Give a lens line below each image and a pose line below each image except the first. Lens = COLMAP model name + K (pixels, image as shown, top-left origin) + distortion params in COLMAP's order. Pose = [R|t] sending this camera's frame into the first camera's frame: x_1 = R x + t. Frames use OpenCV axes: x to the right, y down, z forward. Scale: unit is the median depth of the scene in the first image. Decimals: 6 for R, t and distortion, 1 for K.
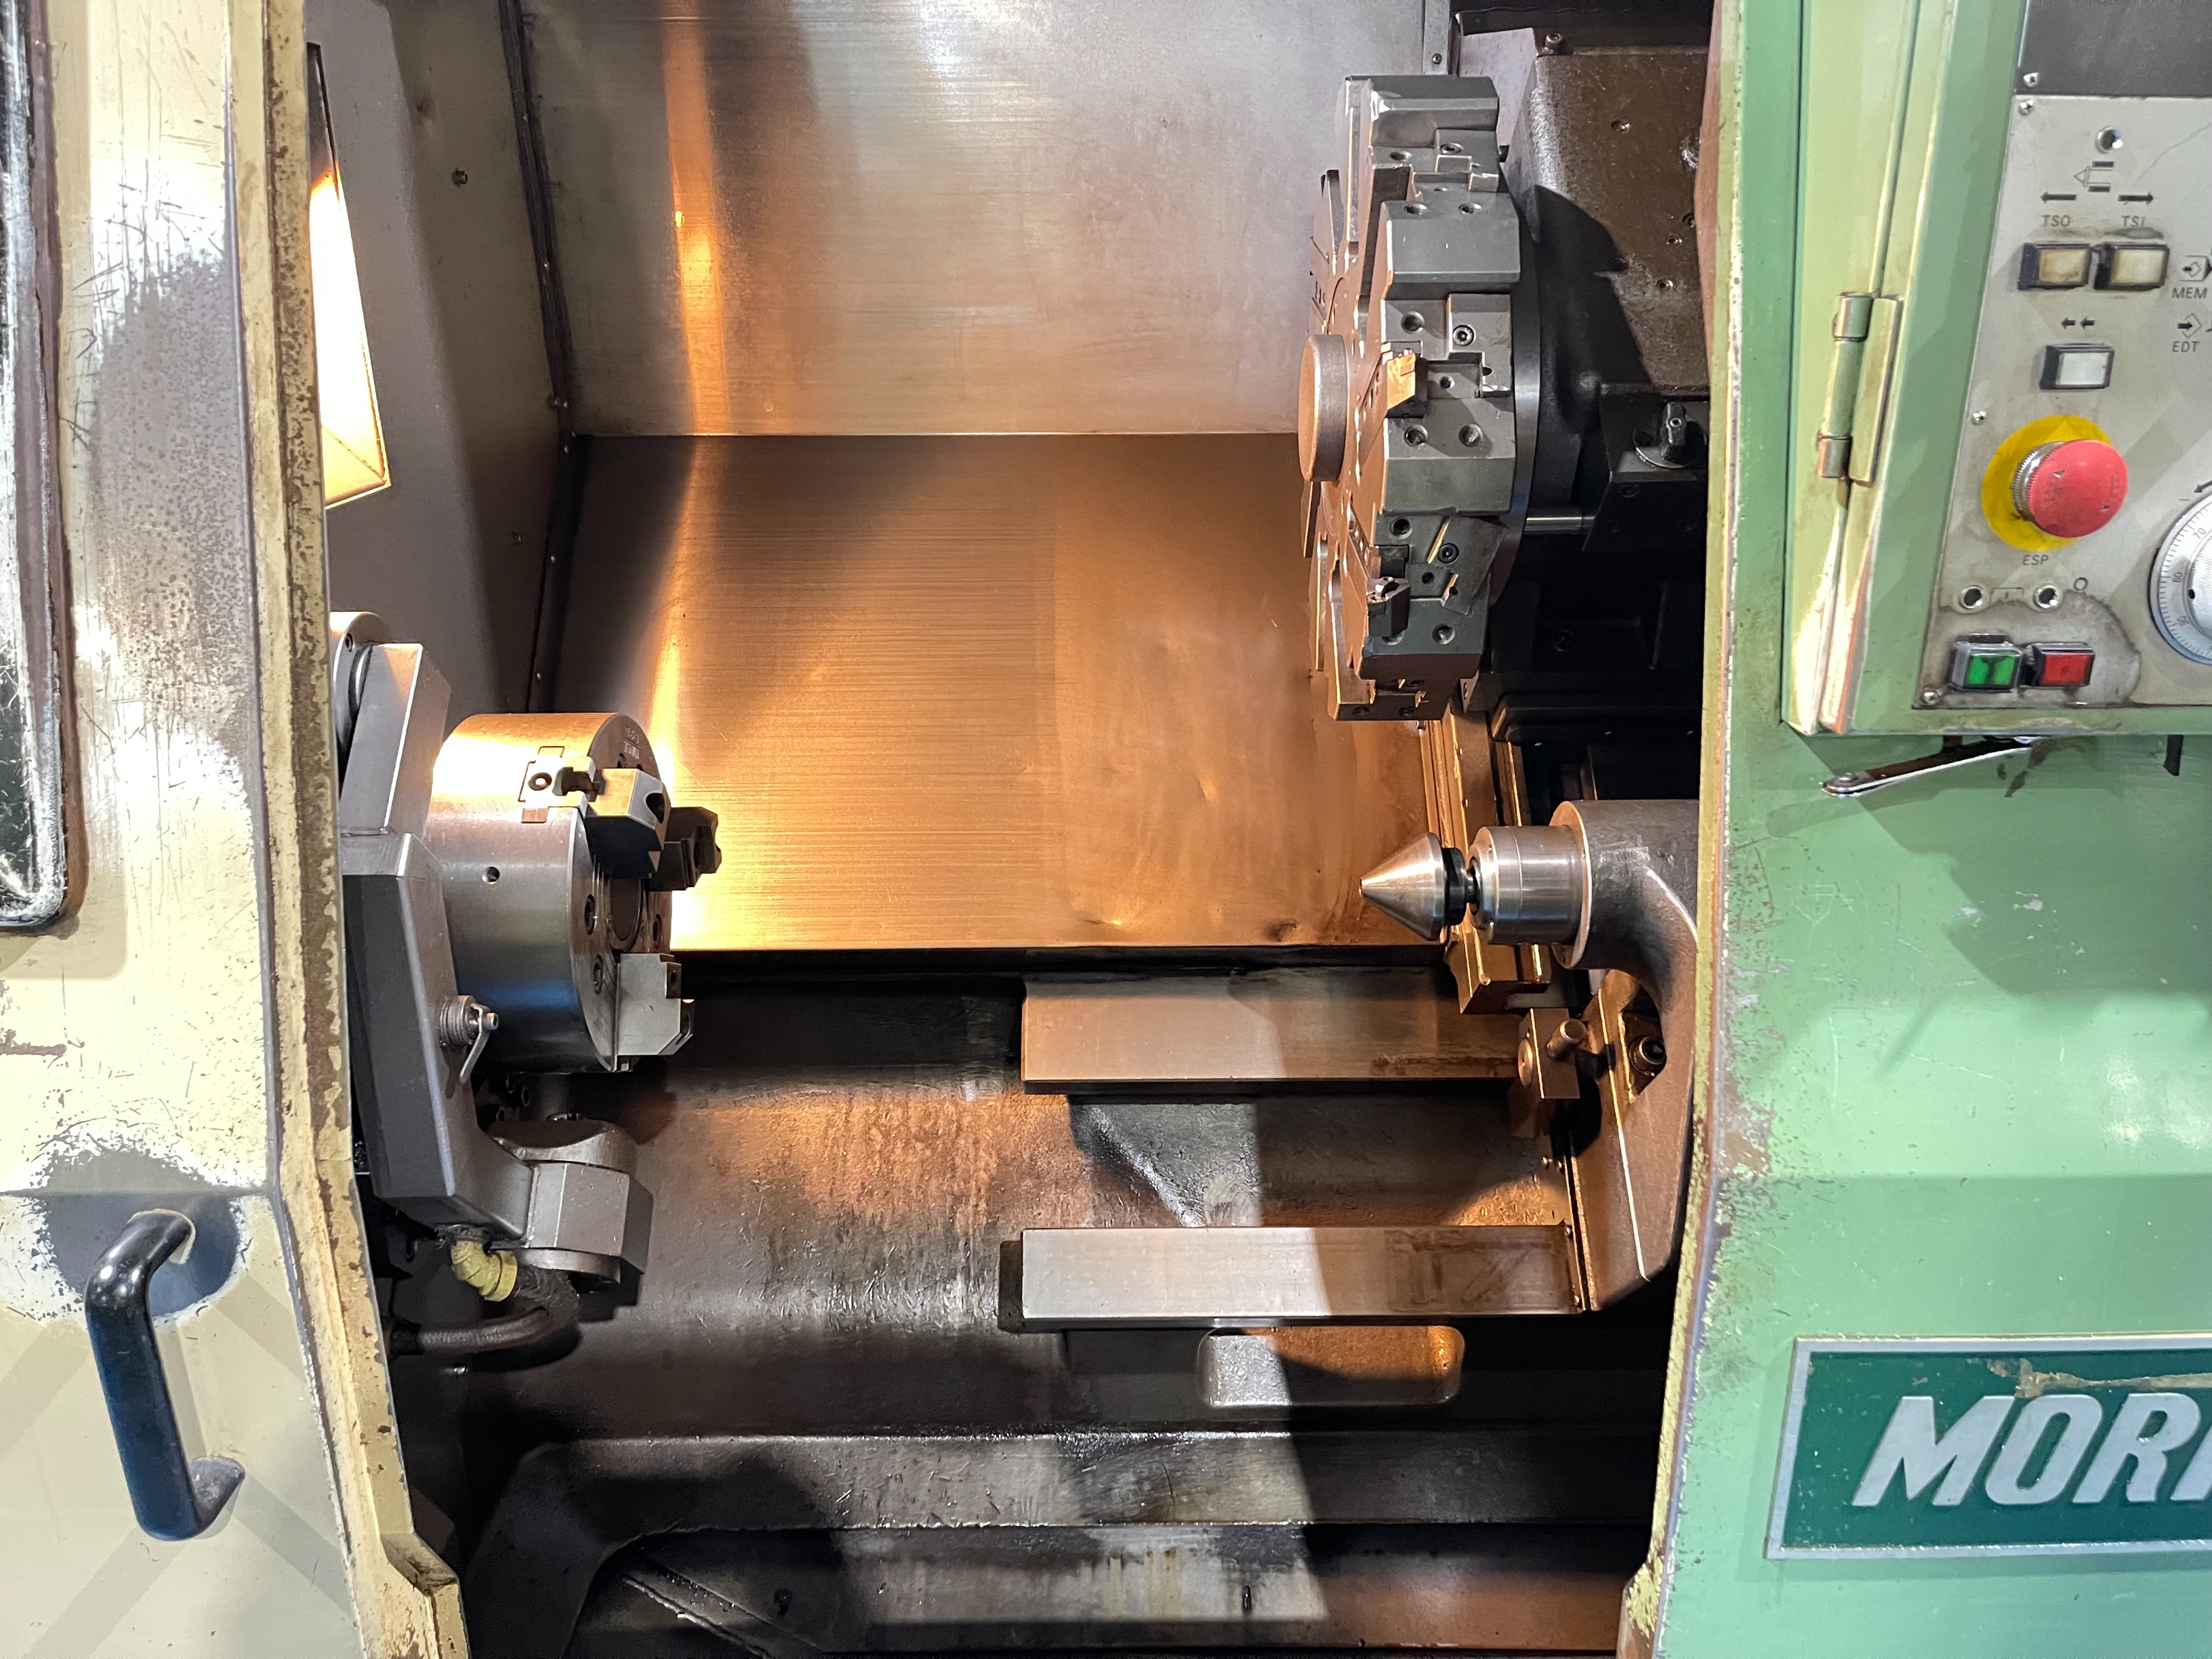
lens RADIAL K [[1681.3, 0, 1106.0], [0, 1681.3, 829.5], [0, 0, 1]] dist [0.069214, -0.106883]
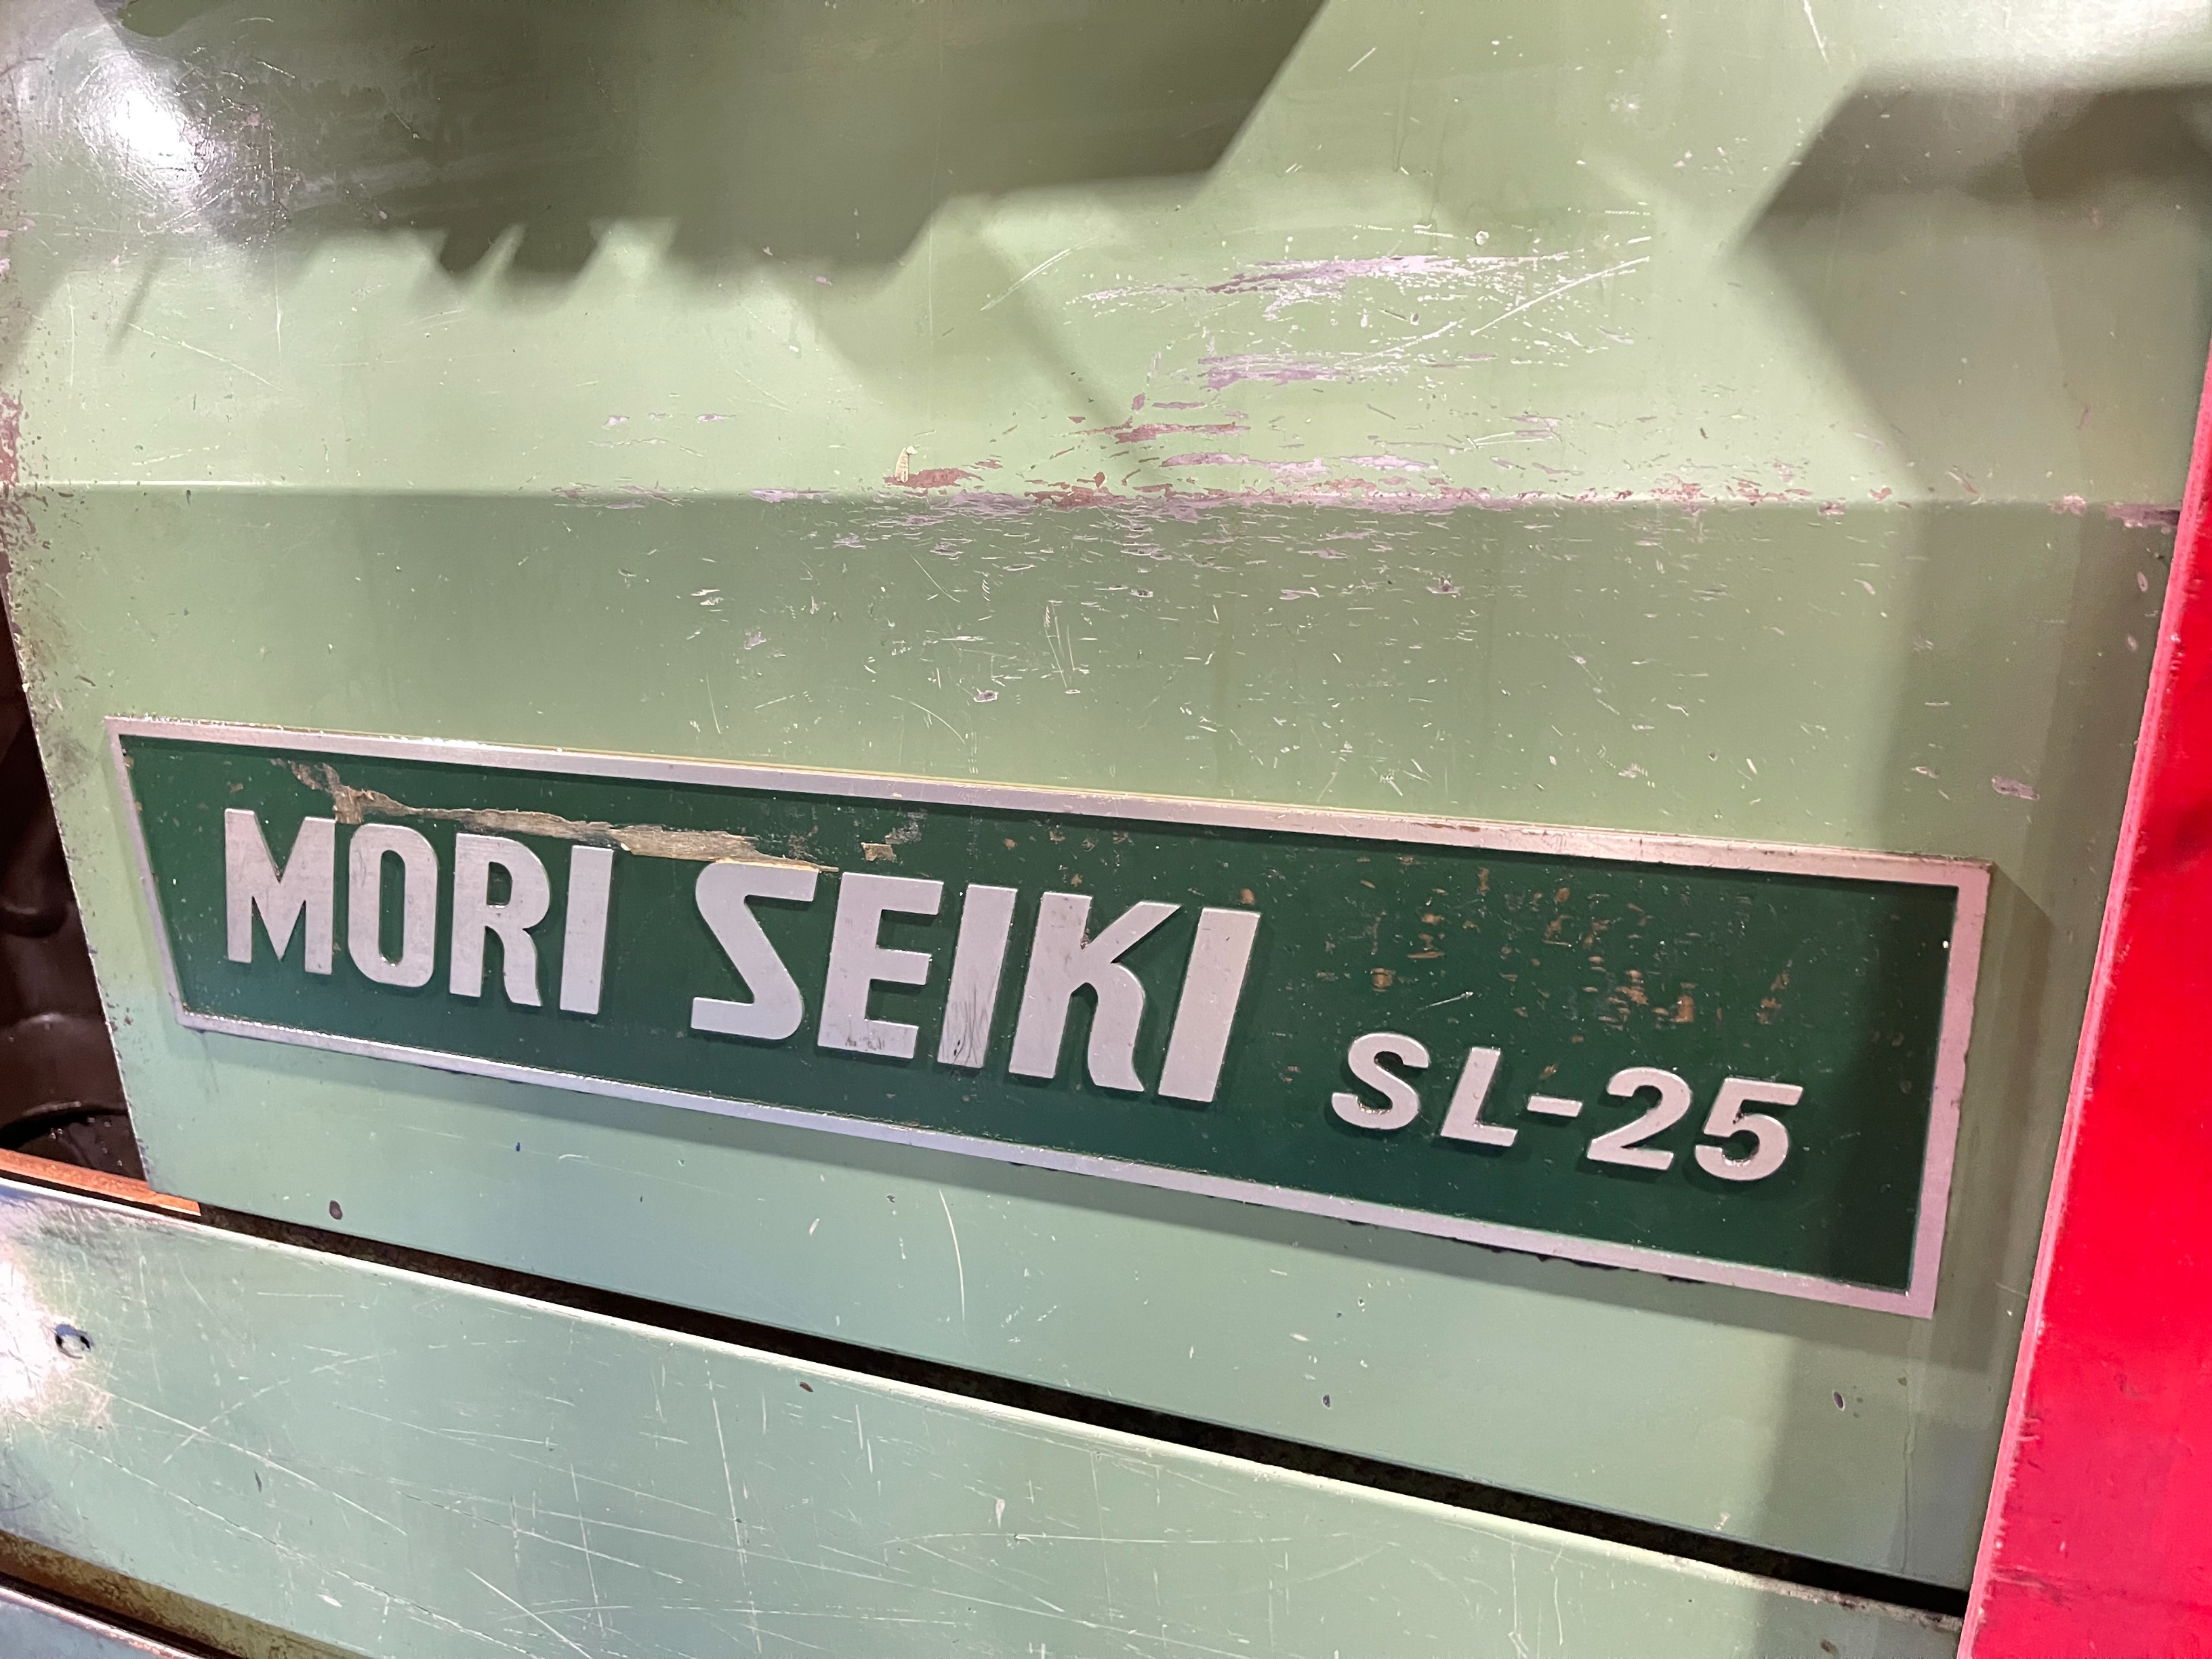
lens RADIAL K [[1669.4, 0, 1117.5], [0, 1669.4, 815.4], [0, 0, 1]] dist [0.077256, -0.074139]
pose [[0.924681, 0.085189, -0.371089, 1.140508], [-0.089086, 0.996002, 0.006661, 0.295055], [0.370173, 0.026900, 0.928573, 0.425153]]
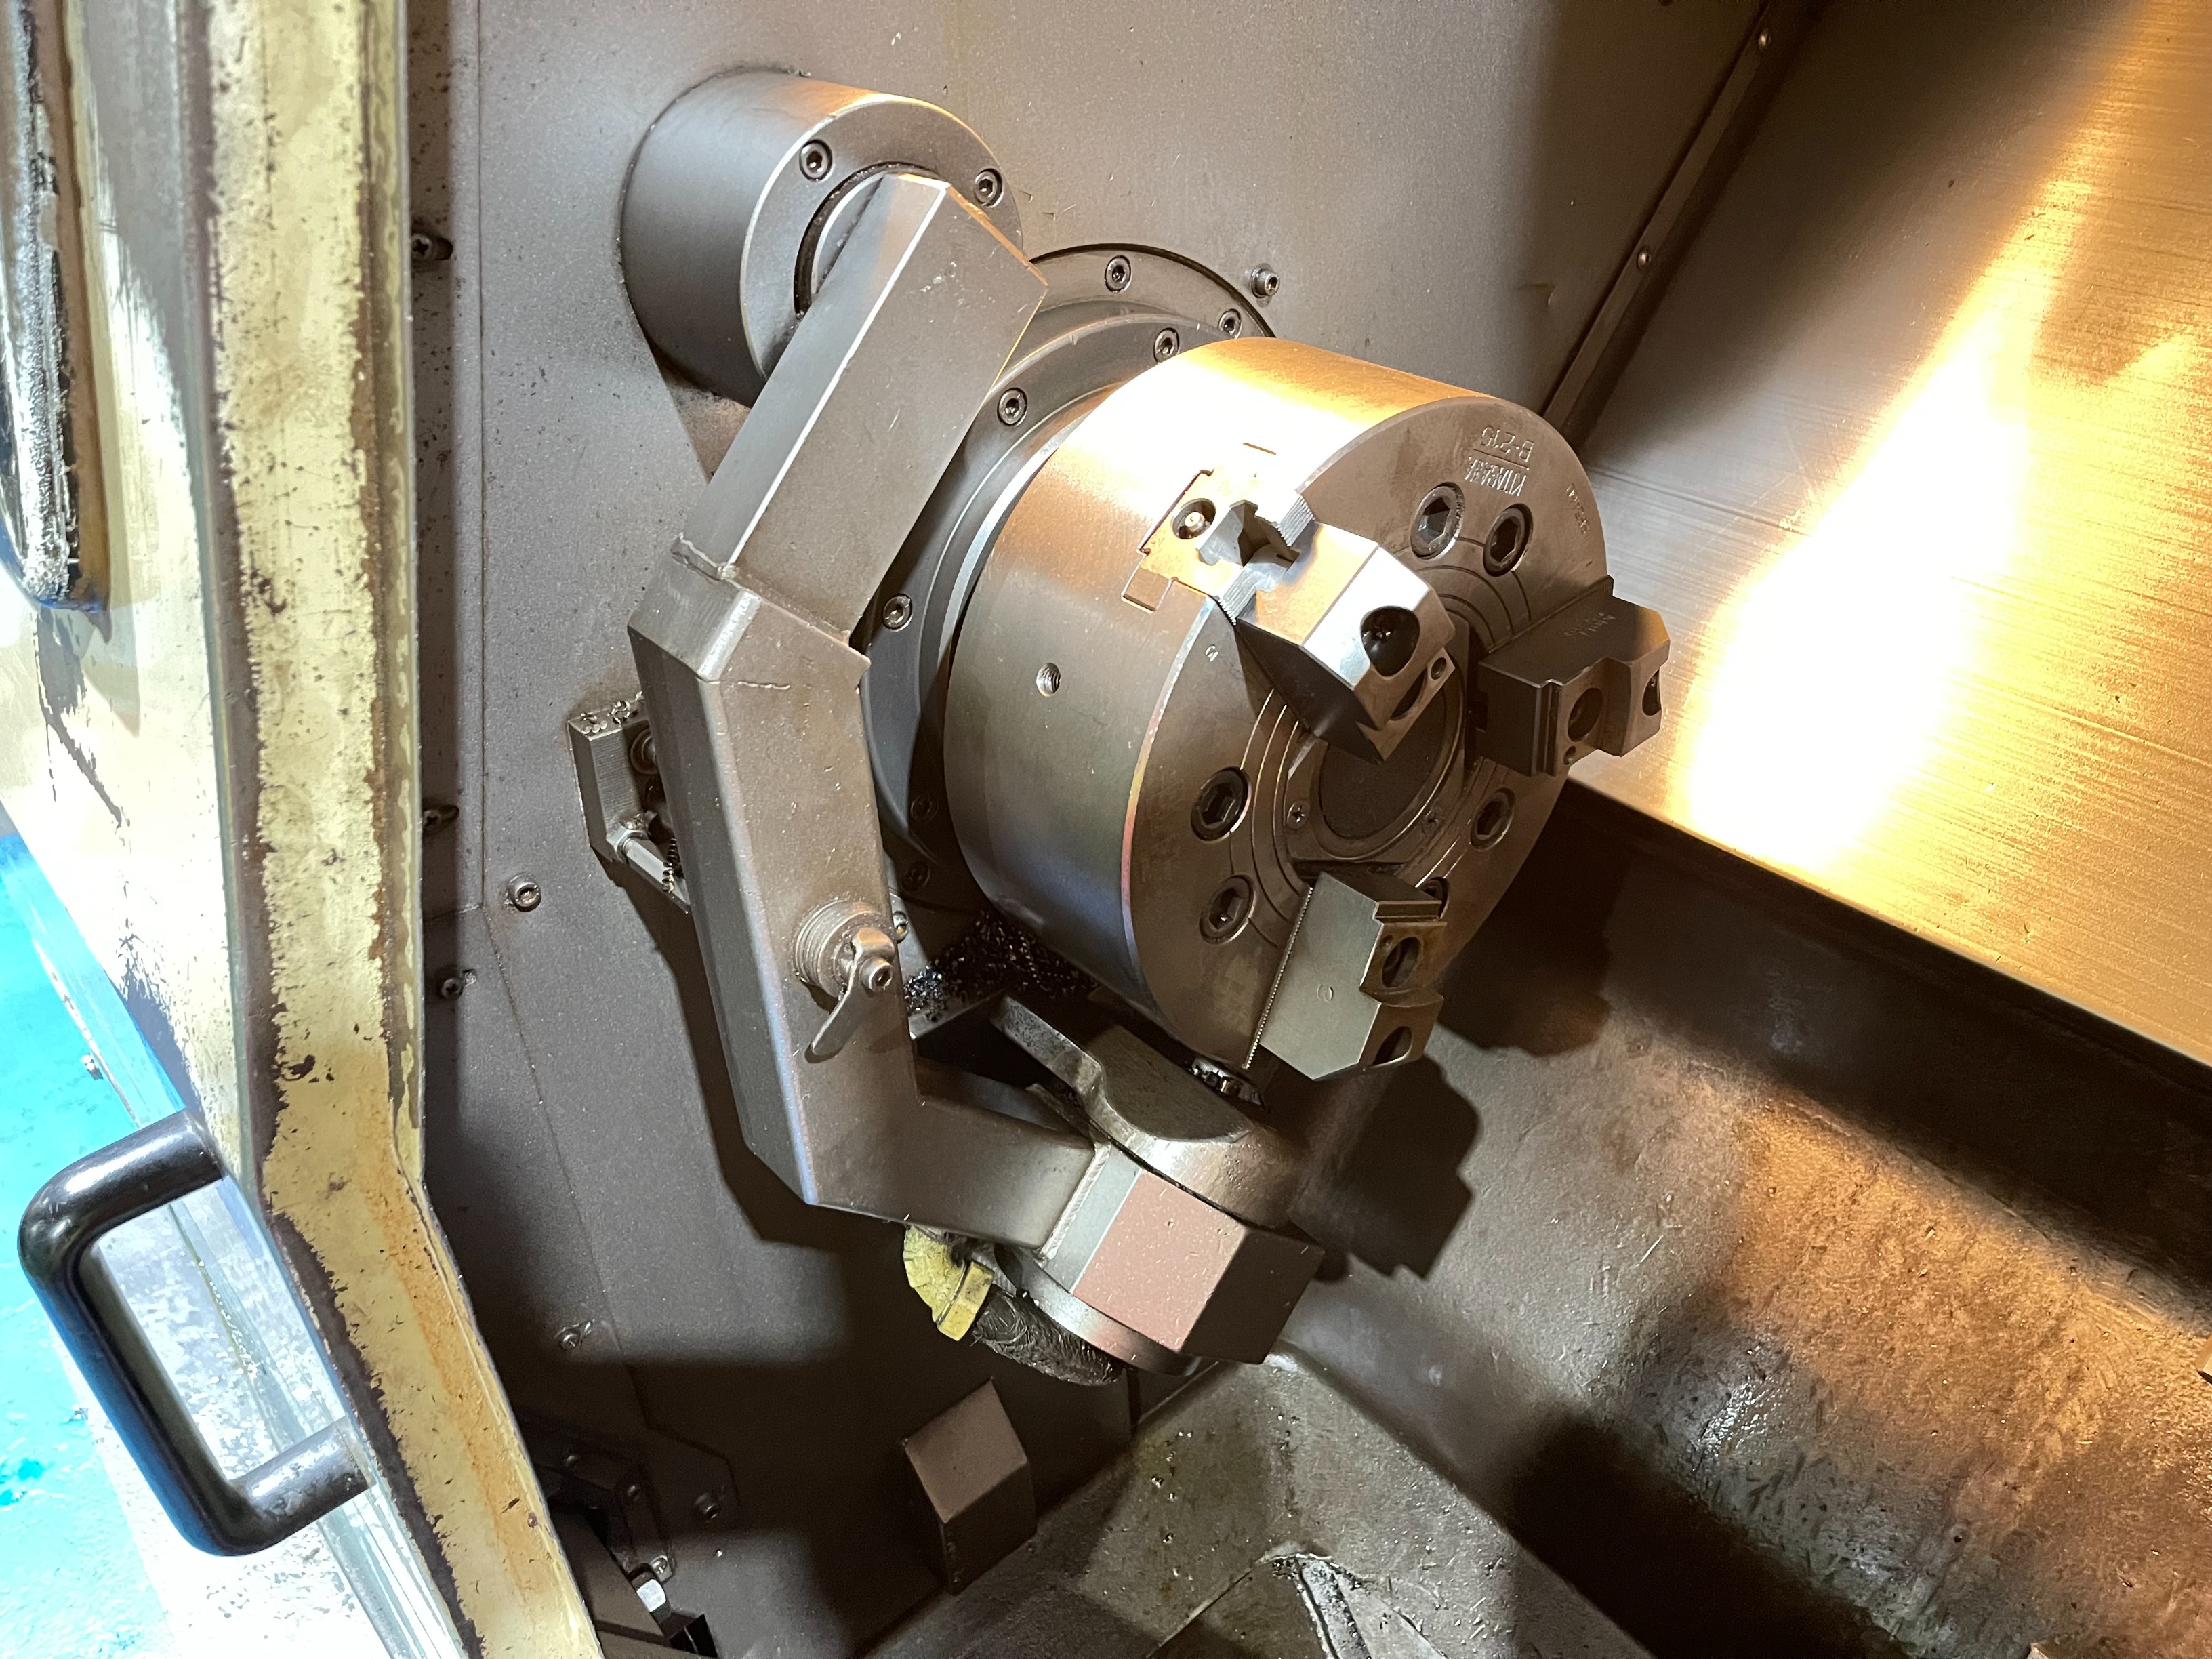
lens RADIAL K [[1681.3, 0, 1106.0], [0, 1681.3, 829.5], [0, 0, 1]] dist [0.069214, -0.106883]
pose [[0.648250, 0.401060, -0.647243, -0.004913], [-0.208313, 0.911022, 0.355872, -0.141118], [0.732378, -0.095865, 0.674116, 0.806252]]
